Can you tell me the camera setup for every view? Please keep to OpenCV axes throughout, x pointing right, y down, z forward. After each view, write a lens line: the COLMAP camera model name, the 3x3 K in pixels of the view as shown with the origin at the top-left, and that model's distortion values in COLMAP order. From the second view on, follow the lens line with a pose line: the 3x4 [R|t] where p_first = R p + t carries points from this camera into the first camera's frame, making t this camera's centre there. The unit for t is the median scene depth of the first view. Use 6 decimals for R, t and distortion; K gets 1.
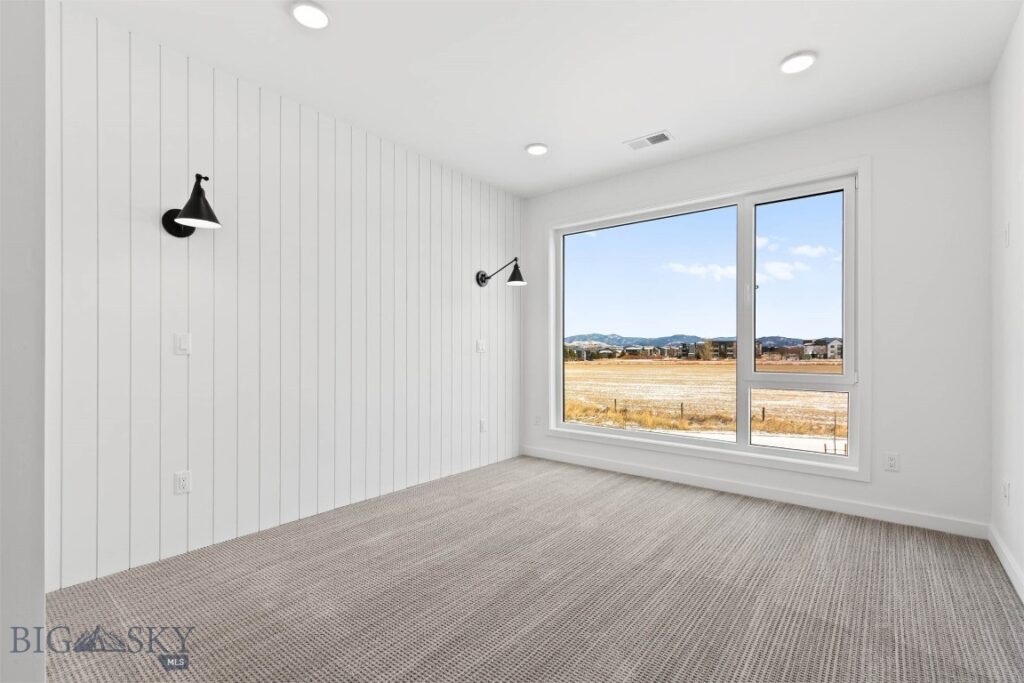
lens RADIAL K [[461.1, 0, 507.9], [0, 461.1, 344.5], [0, 0, 1]] dist [0.009381, -0.001821]
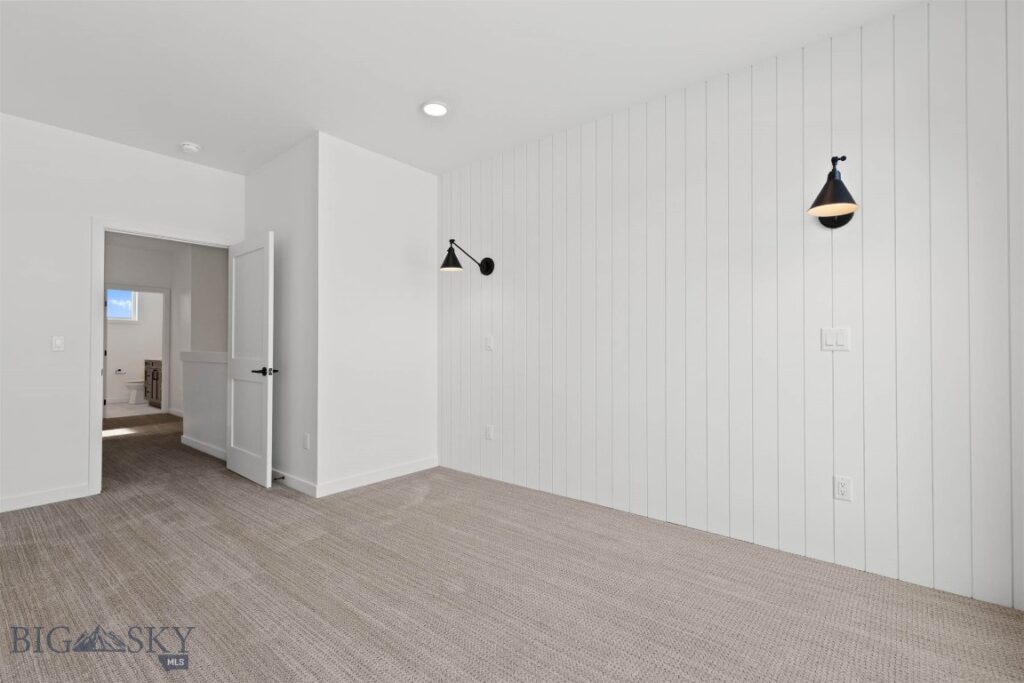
lens RADIAL K [[461.1, 0, 508.4], [0, 461.1, 340.2], [0, 0, 1]] dist [0.009381, -0.001821]
pose [[-0.058231, -0.015968, -0.998175, 0.371340], [0.016690, 0.999717, -0.016966, 0.006767], [0.998164, -0.017647, -0.057948, 0.487642]]
